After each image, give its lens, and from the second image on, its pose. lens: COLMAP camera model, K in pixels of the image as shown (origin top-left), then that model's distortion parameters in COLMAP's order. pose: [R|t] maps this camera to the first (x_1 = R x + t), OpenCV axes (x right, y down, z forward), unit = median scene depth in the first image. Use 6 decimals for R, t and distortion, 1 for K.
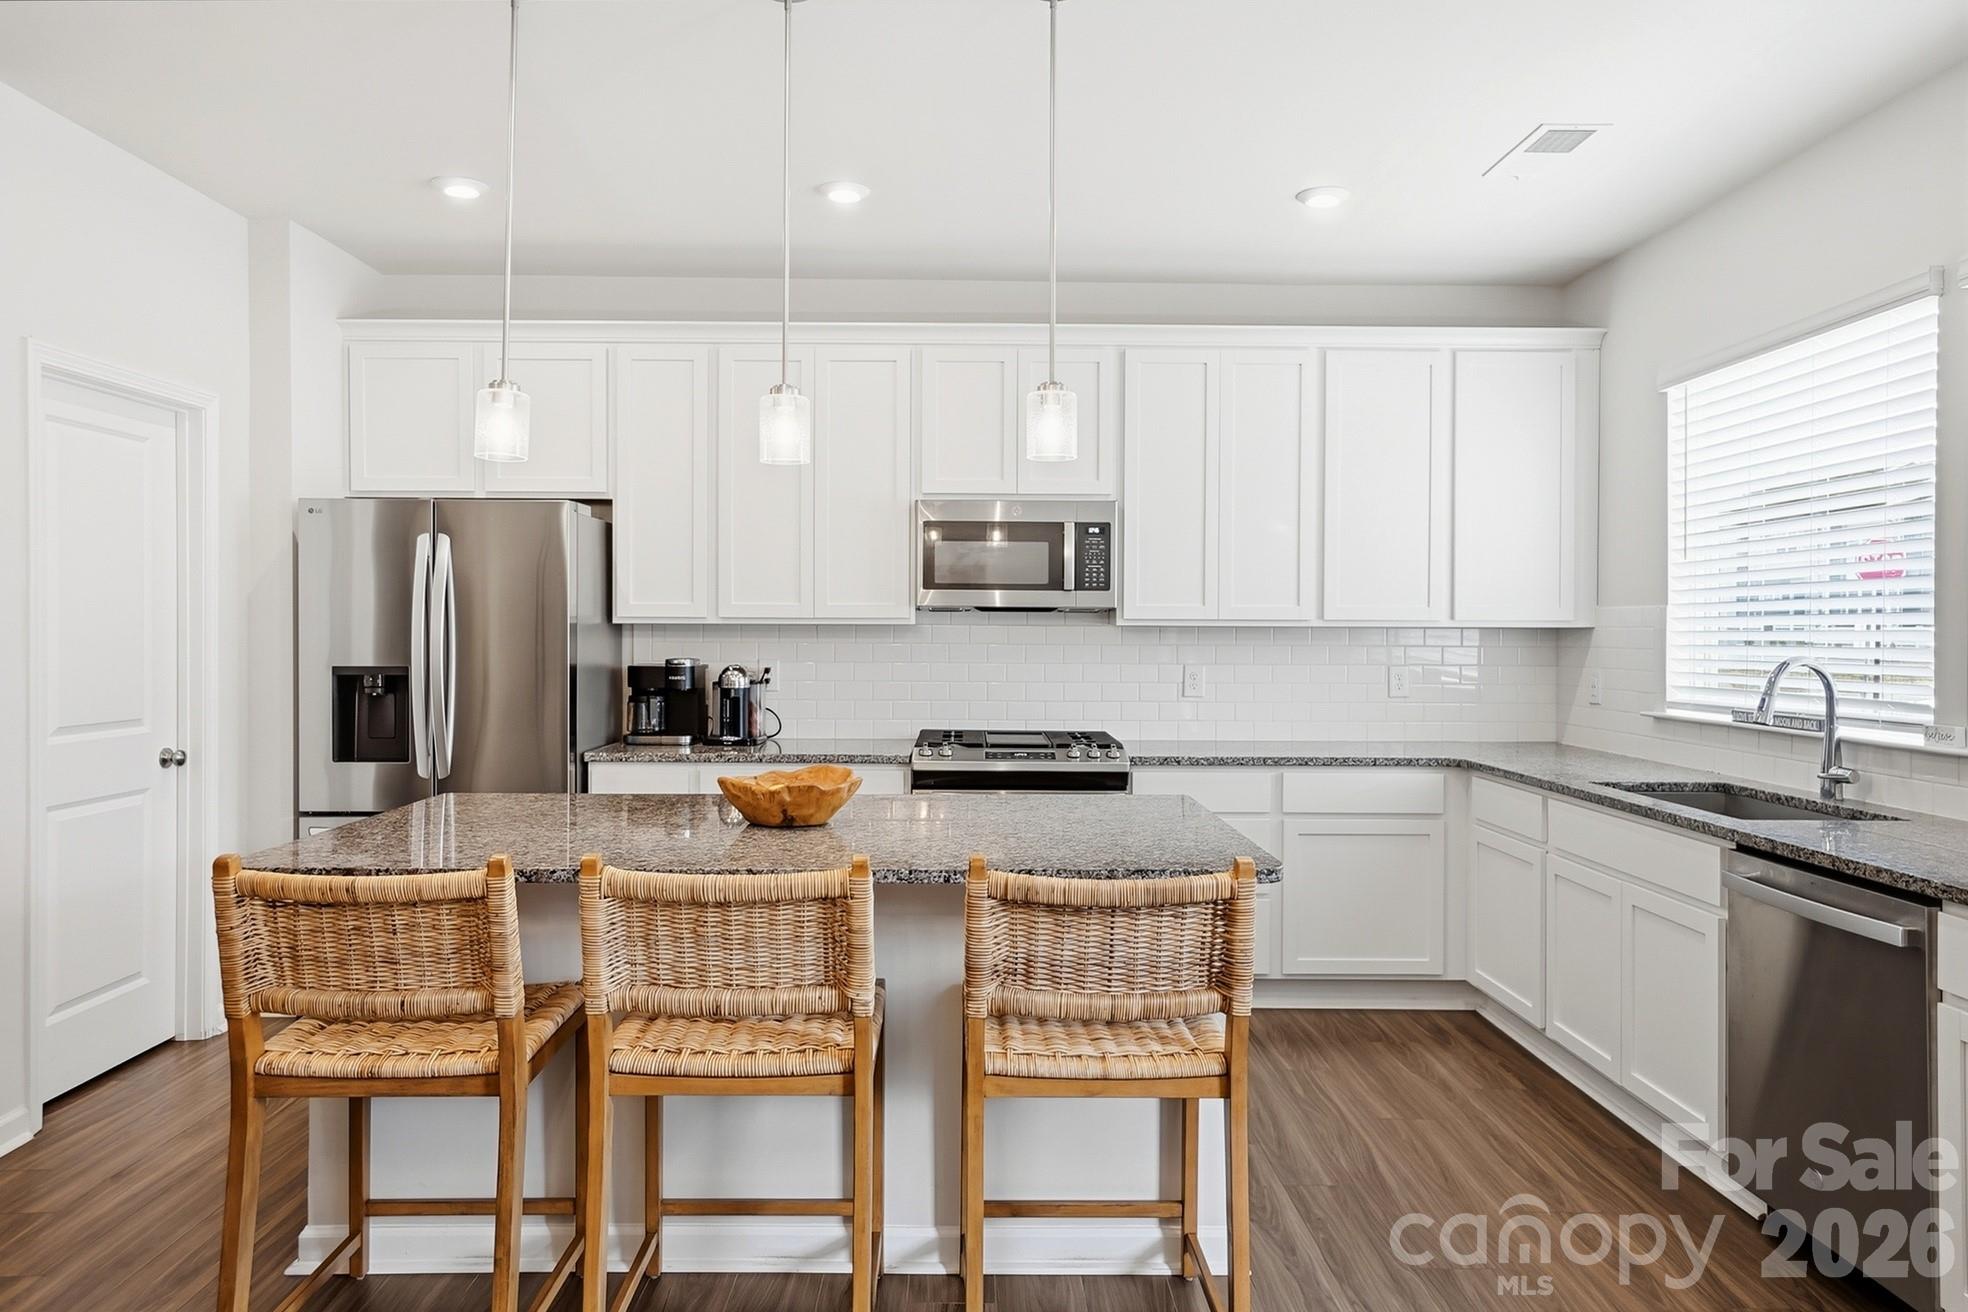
lens RADIAL K [[1269.7, 0, 984.0], [0, 1269.7, 656.0], [0, 0, 1]] dist [0.000648, 0.001520]
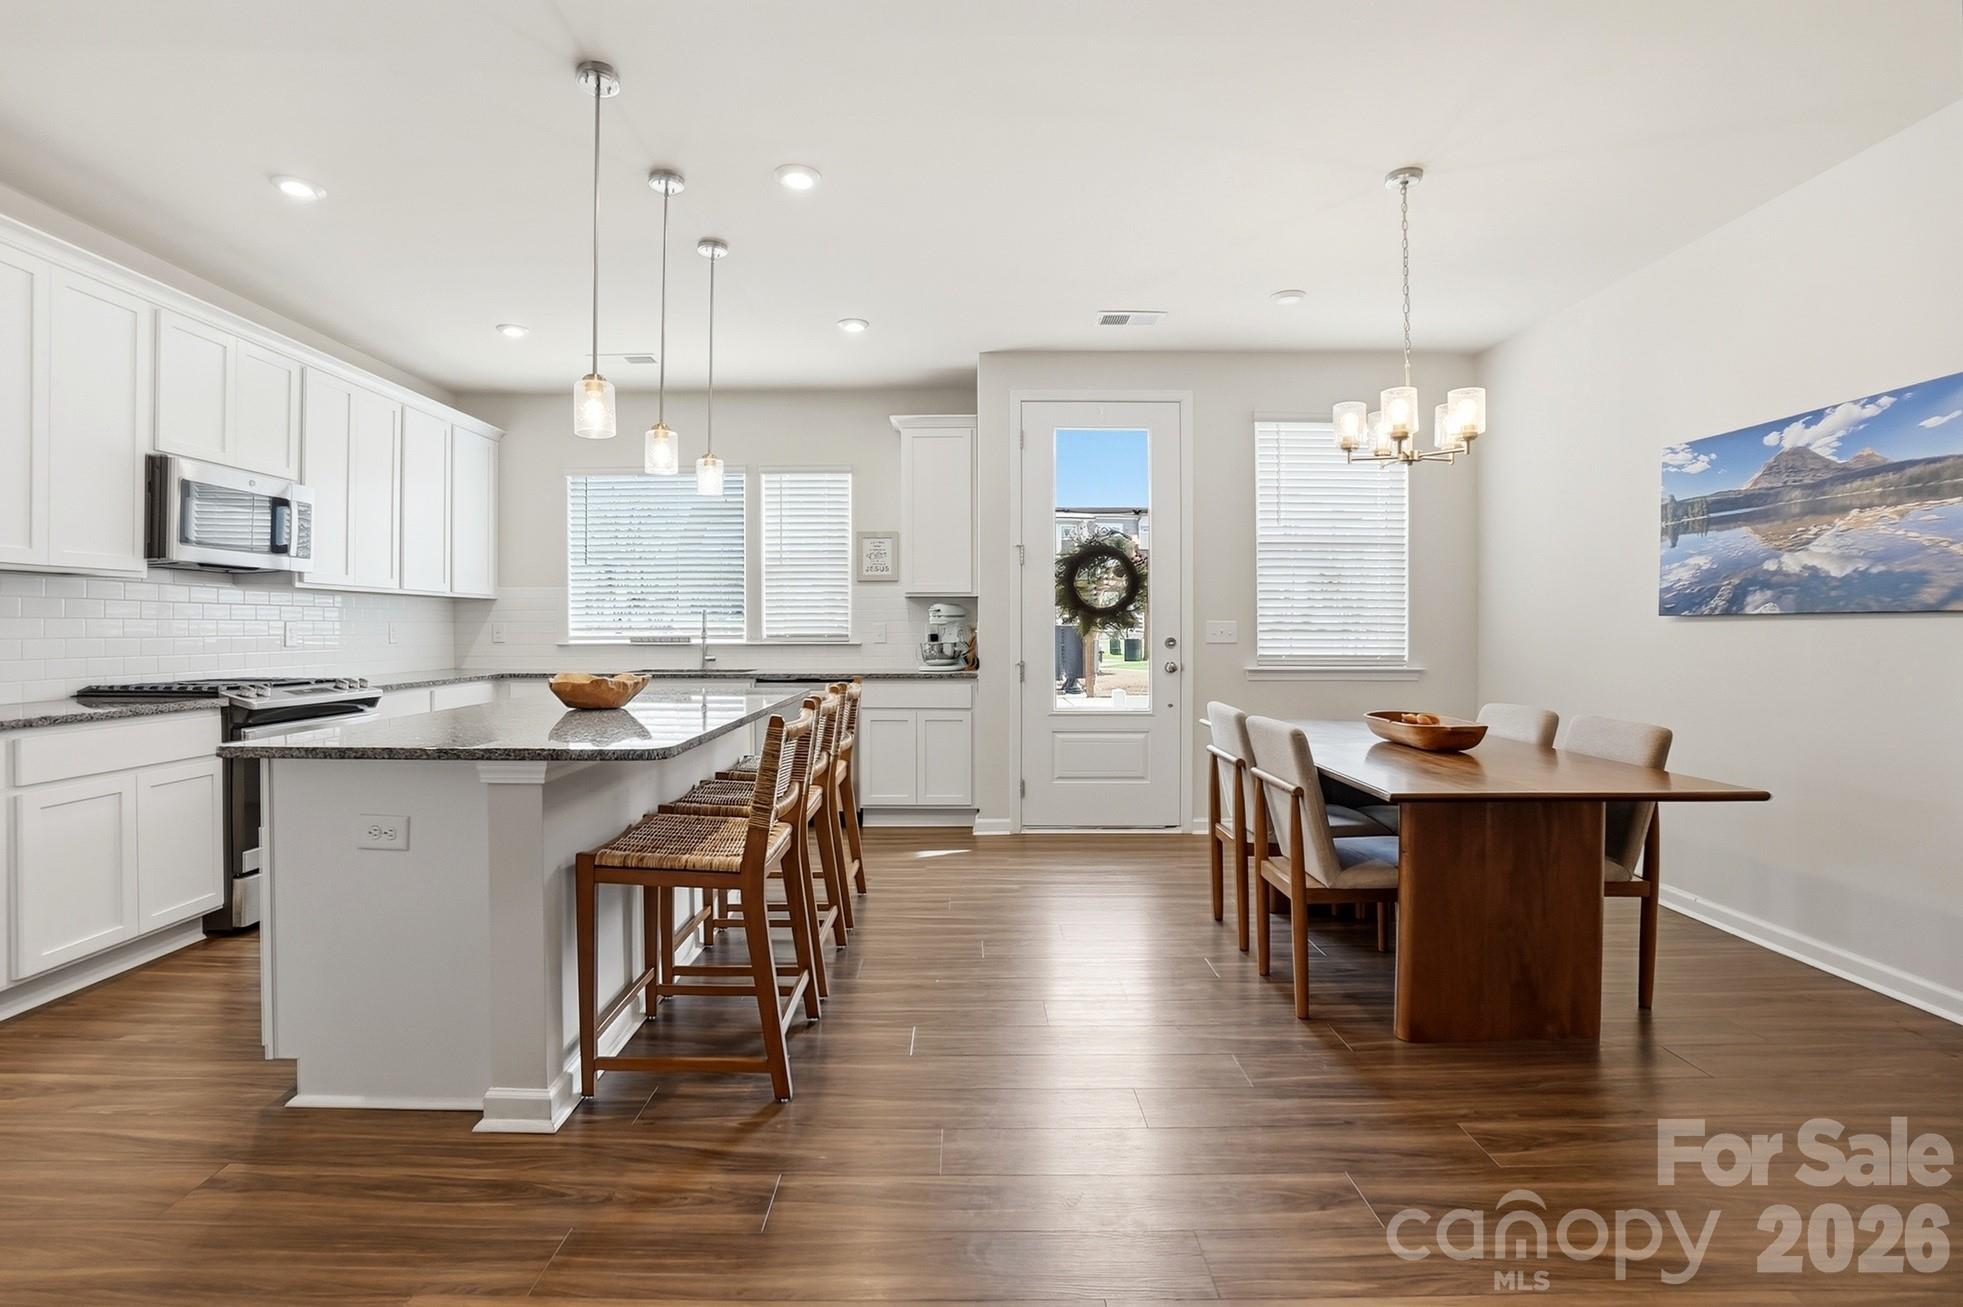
lens RADIAL K [[859.6, 0, 976.9], [0, 859.6, 627.6], [0, 0, 1]] dist [-0.031112, 0.000416]
pose [[0.017599, -0.006859, 0.999822, -0.742863], [0.022389, 0.999728, 0.006464, 0.026609], [-0.999594, 0.022271, 0.017748, 0.348184]]
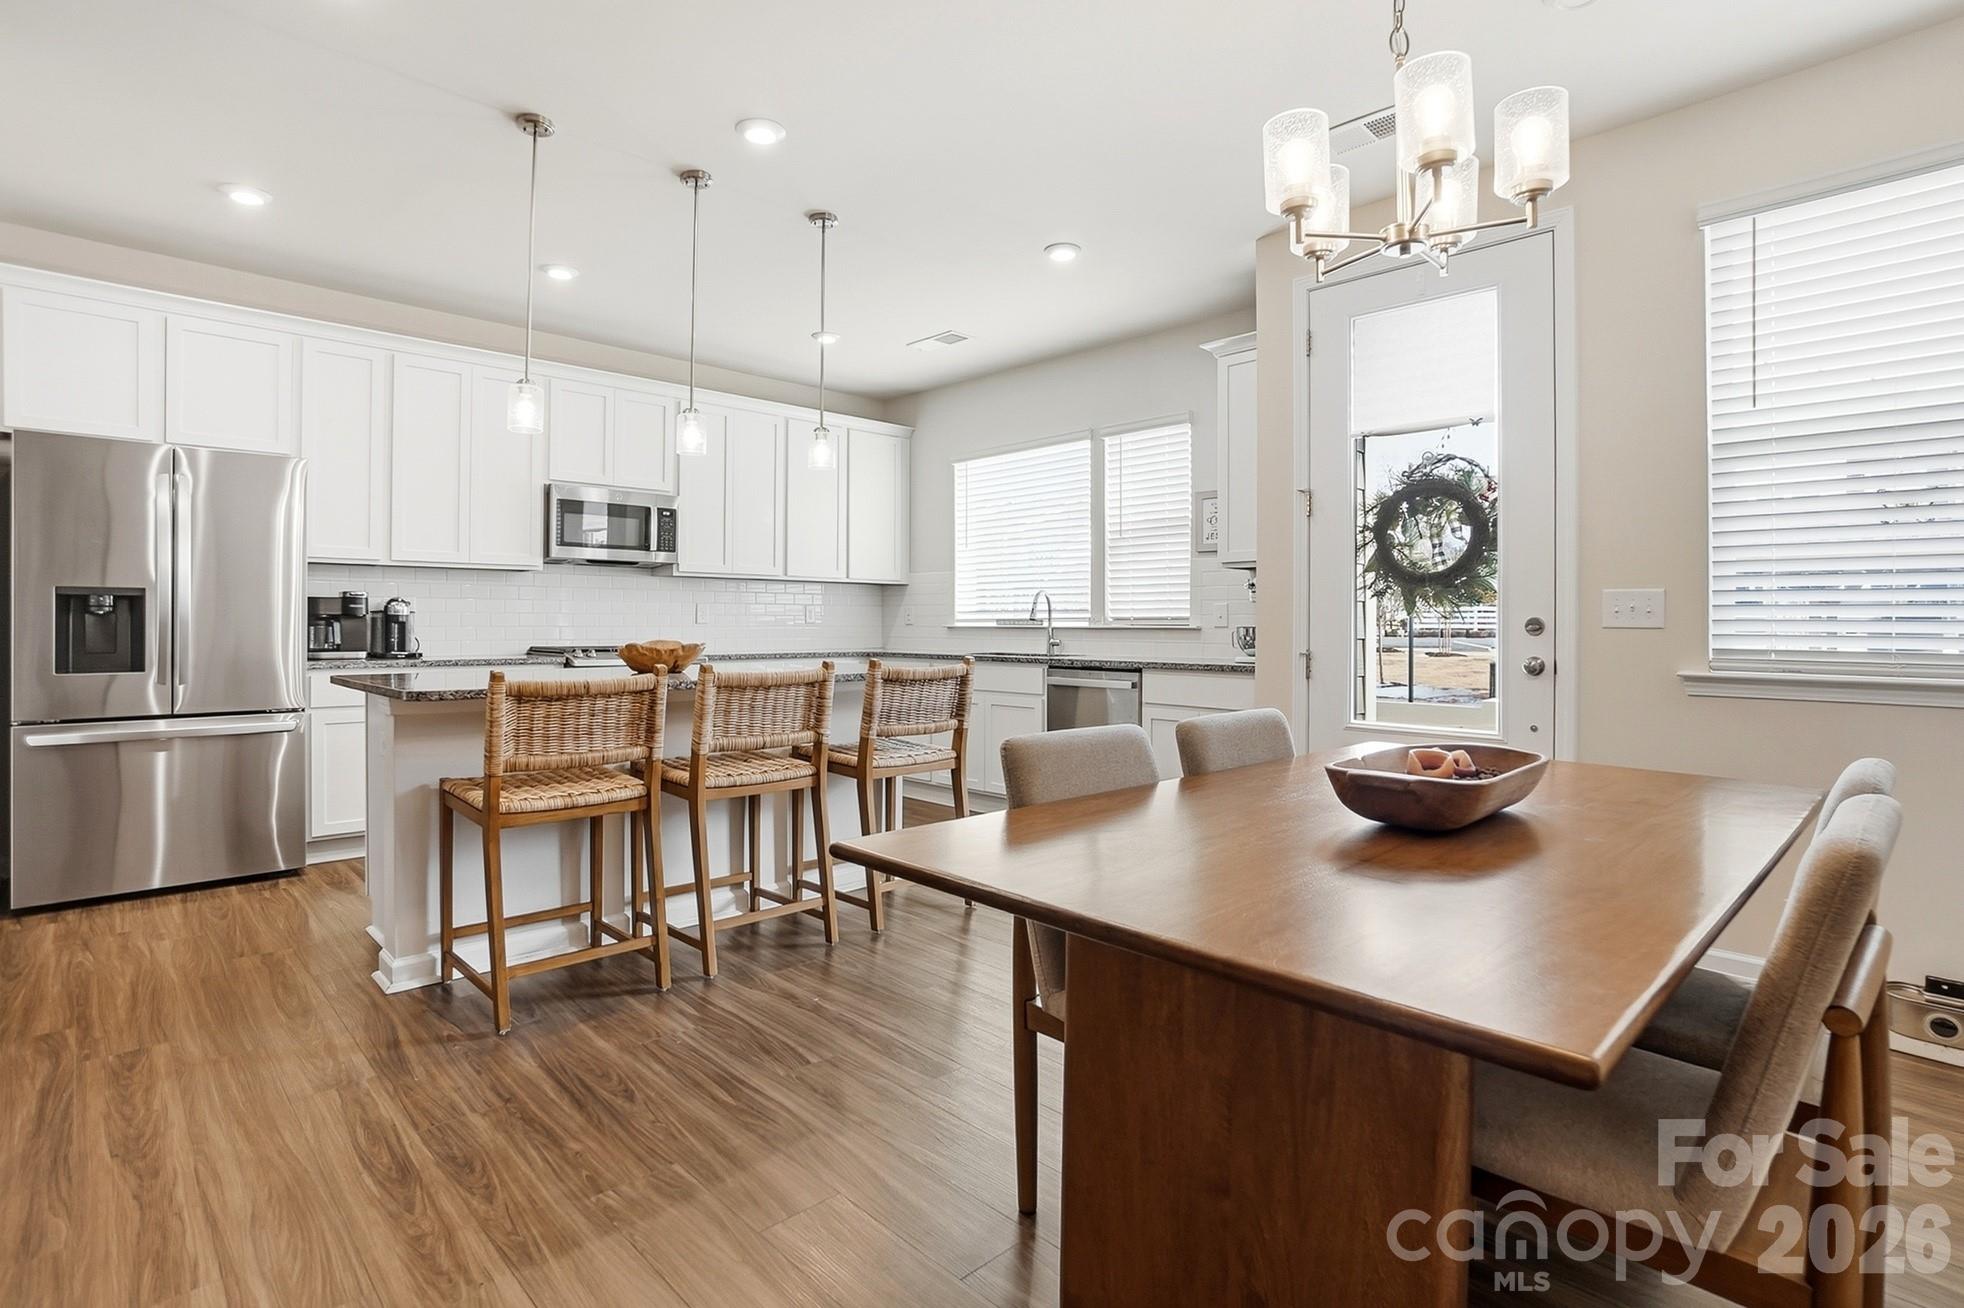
lens RADIAL K [[948.2, 0, 985.0], [0, 948.2, 622.2], [0, 0, 1]] dist [-0.026269, -0.000007]
pose [[0.725630, -0.004264, 0.688072, -0.454738], [0.016197, 0.999810, -0.010885, 0.056840], [-0.687895, 0.019043, 0.725561, -0.119667]]
